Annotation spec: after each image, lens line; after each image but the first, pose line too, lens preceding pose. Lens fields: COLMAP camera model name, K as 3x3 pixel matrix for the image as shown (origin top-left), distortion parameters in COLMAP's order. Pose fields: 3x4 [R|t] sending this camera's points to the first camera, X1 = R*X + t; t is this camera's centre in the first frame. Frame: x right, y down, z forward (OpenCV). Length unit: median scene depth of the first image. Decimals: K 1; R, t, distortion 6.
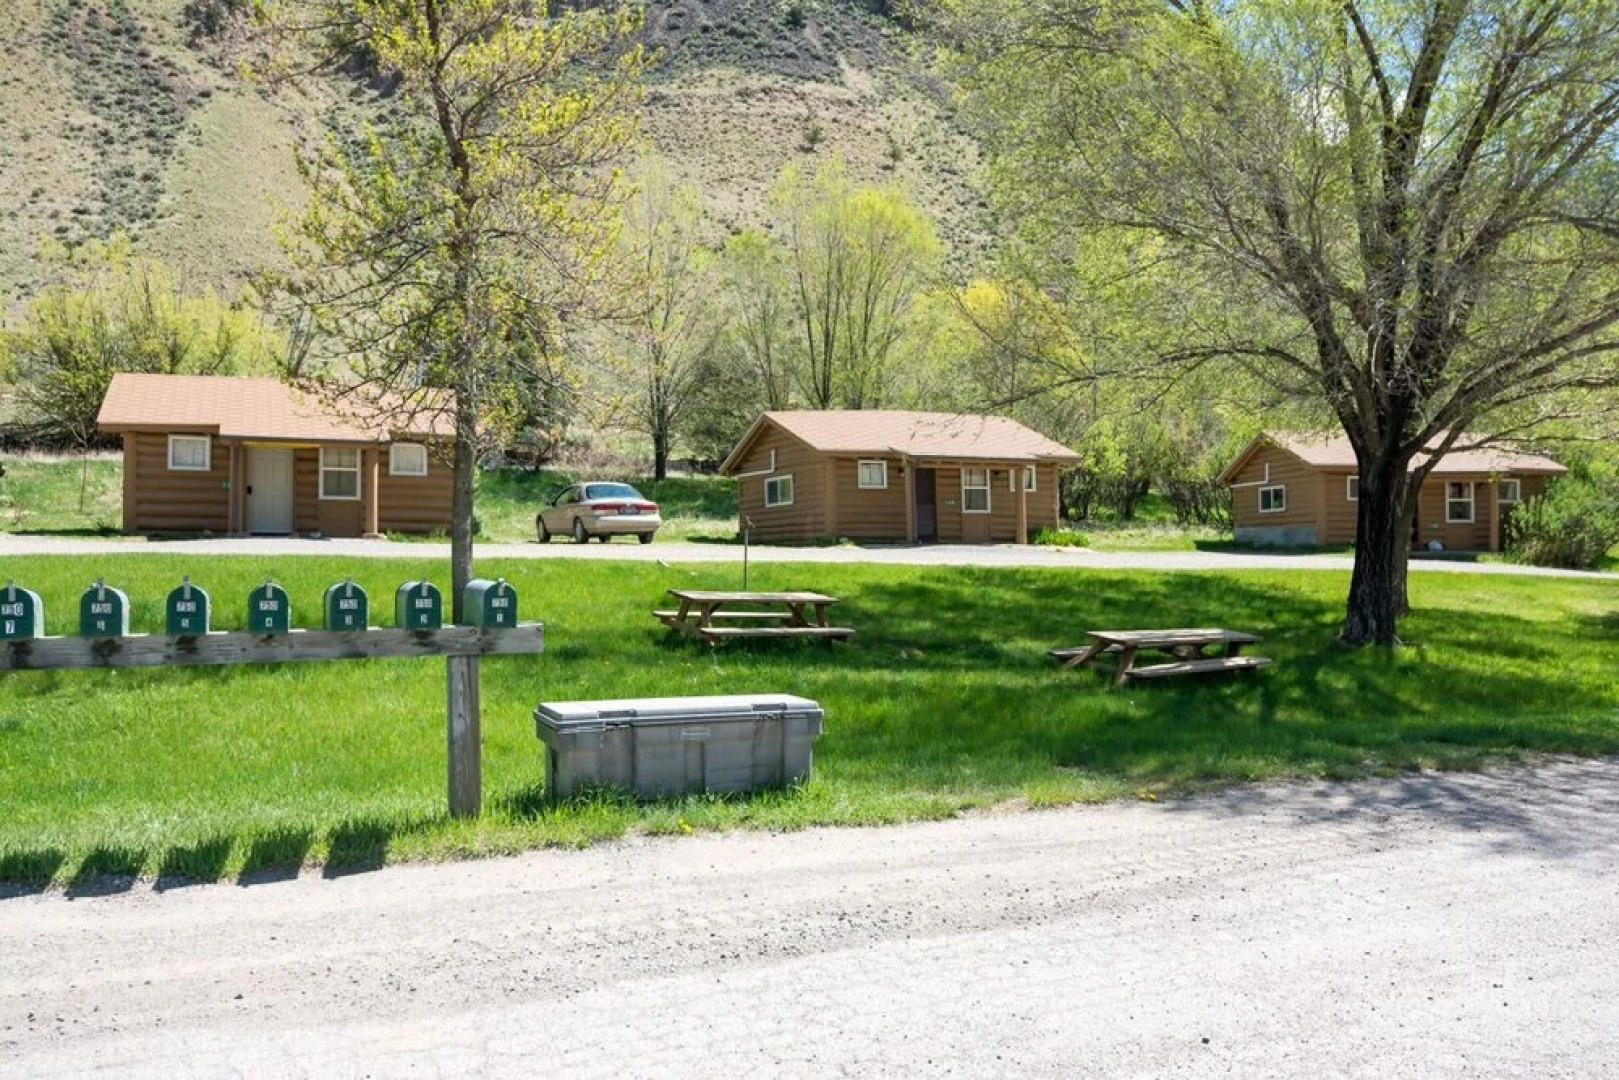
lens RADIAL K [[2047.1, 0, 799.8], [0, 2047.1, 546.1], [0, 0, 1]] dist [0.065330, 0.000000]
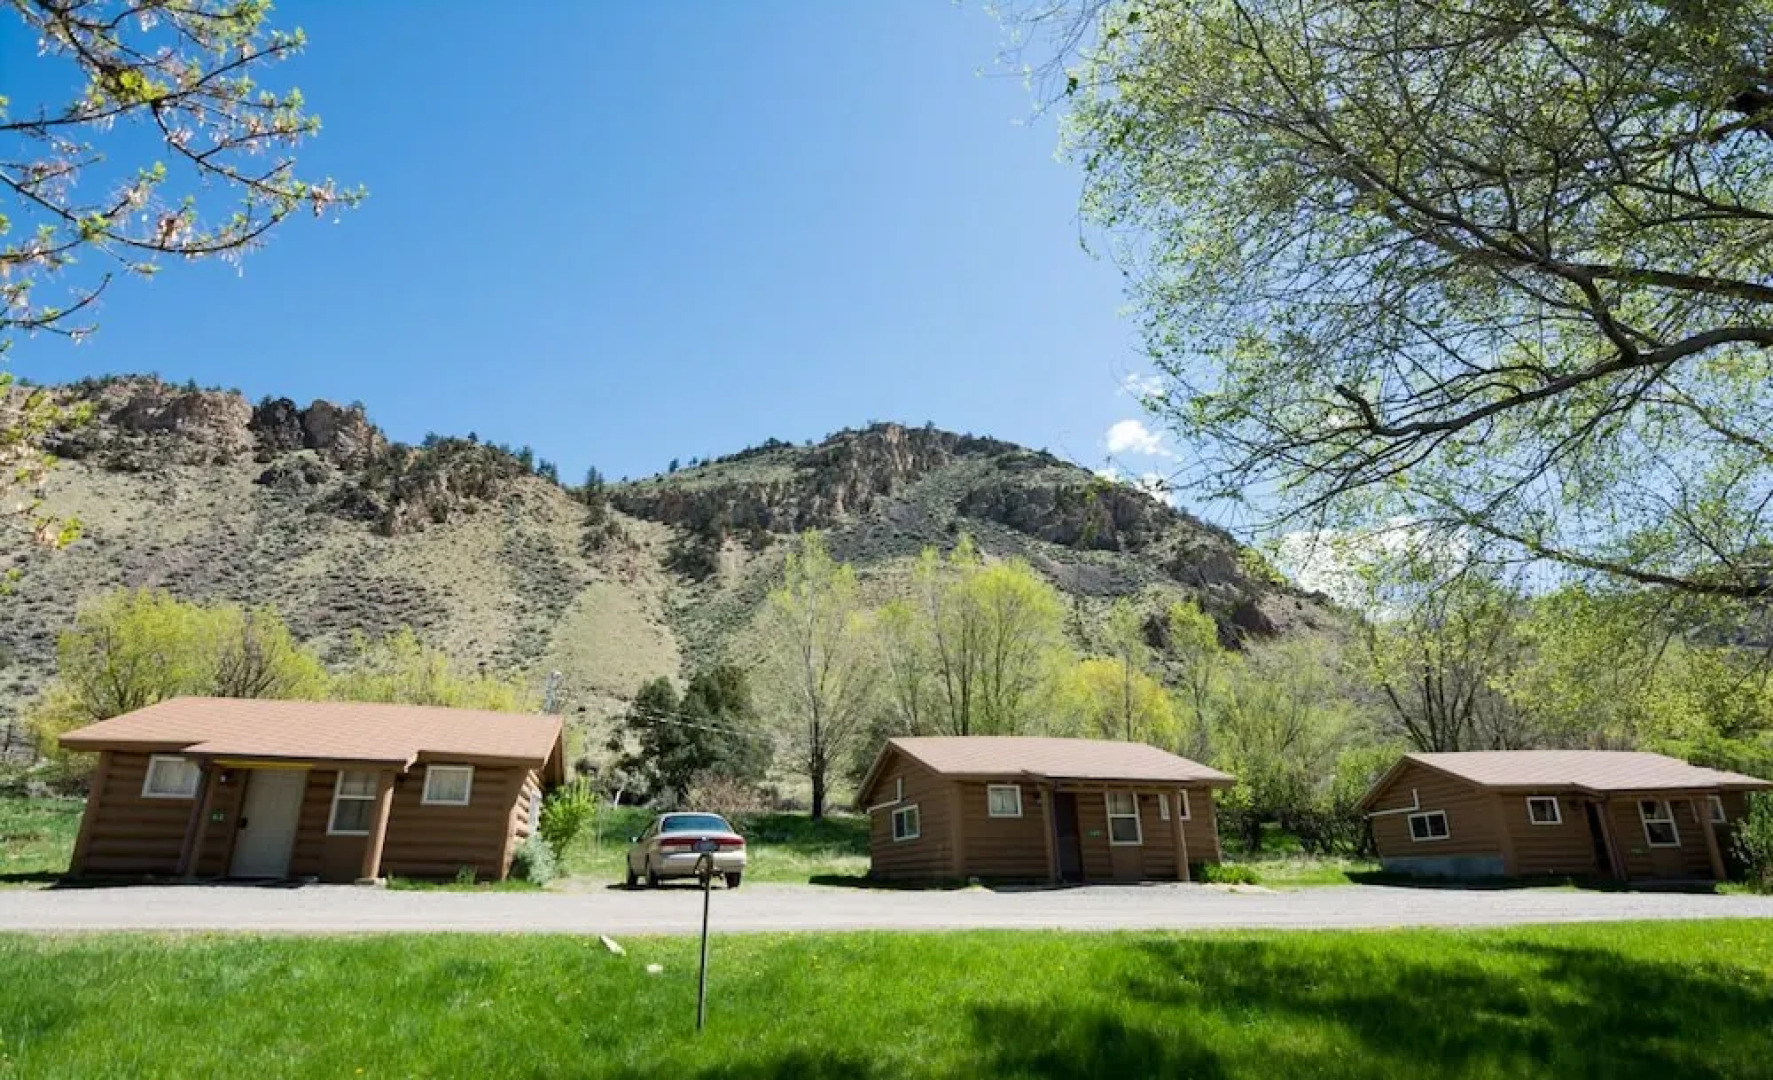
lens RADIAL K [[868.6, 0, 897.3], [0, 868.6, 585.5], [0, 0, 1]] dist [-0.014735, -0.005819]
pose [[0.994847, -0.039122, -0.093532, 0.023654], [0.008477, 0.951417, -0.307788, -0.007408], [0.101030, 0.305409, 0.946847, 0.515953]]
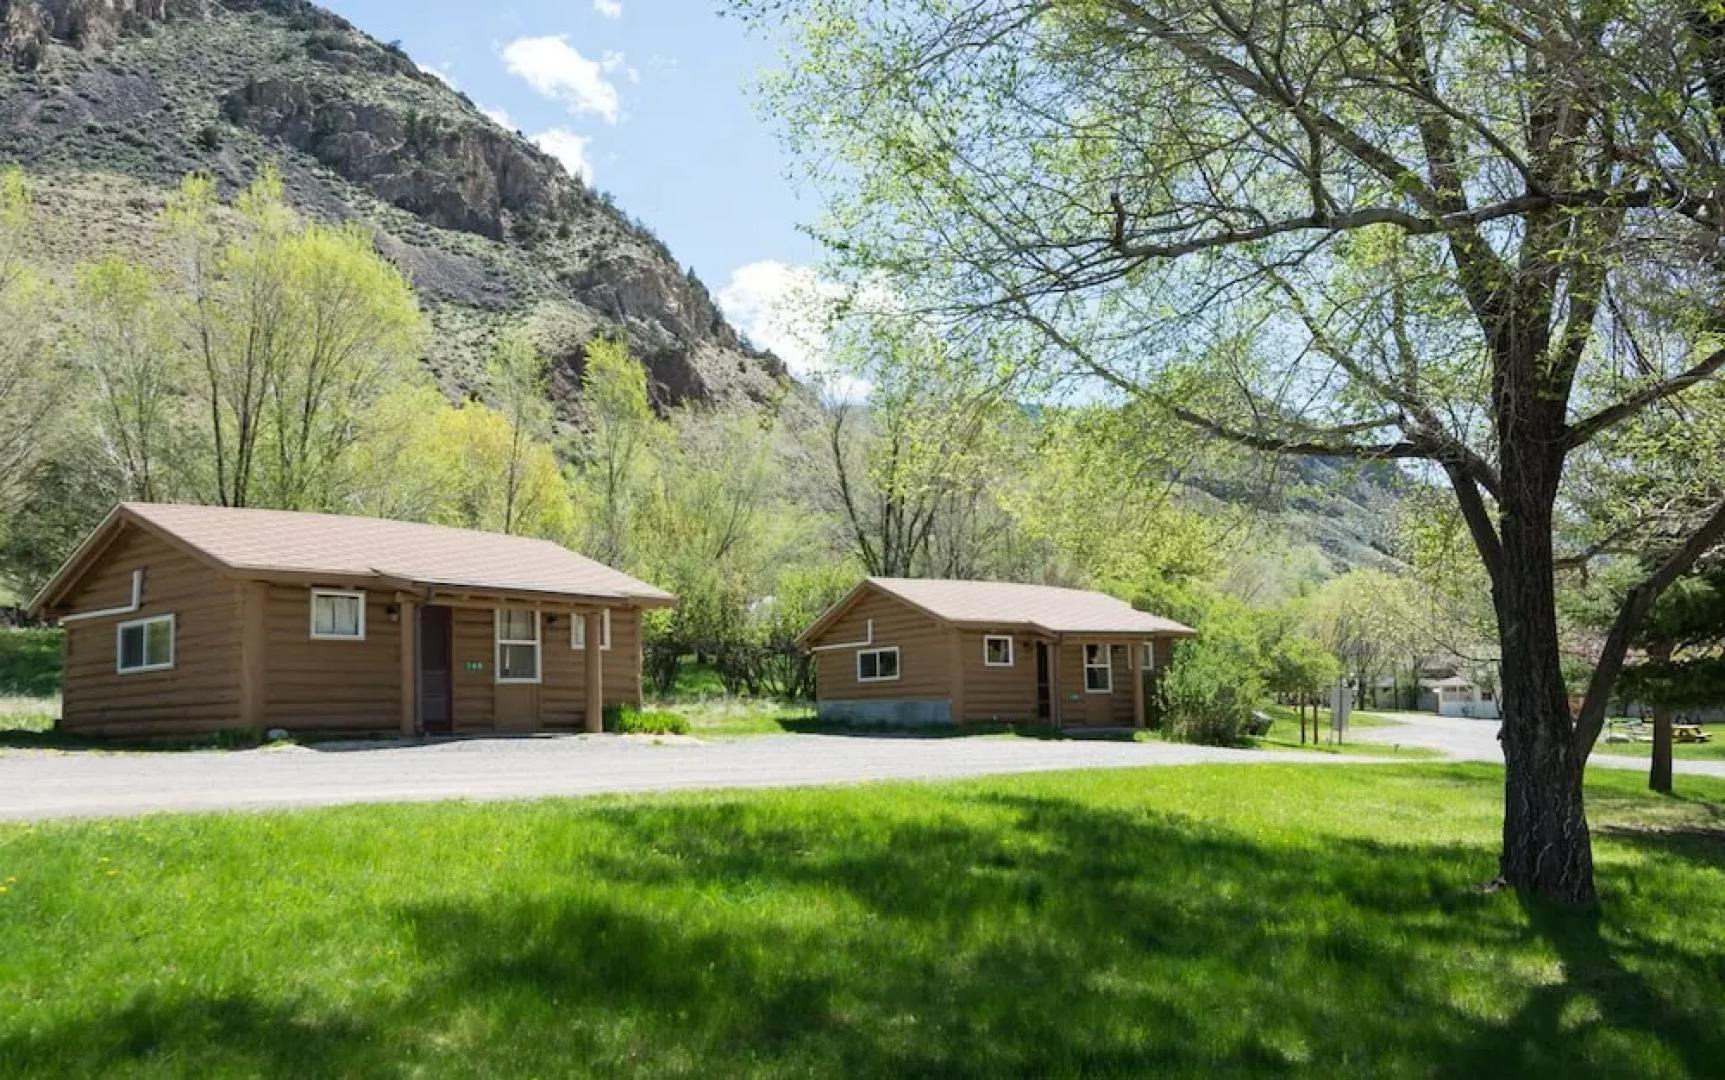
lens RADIAL K [[1302.4, 0, 928.6], [0, 1302.4, 556.8], [0, 0, 1]] dist [0.015432, -0.025241]
pose [[0.870272, 0.044302, 0.490576, -0.000015], [0.011619, 0.993824, -0.110359, -0.007919], [-0.492435, 0.101742, 0.864382, 0.510271]]
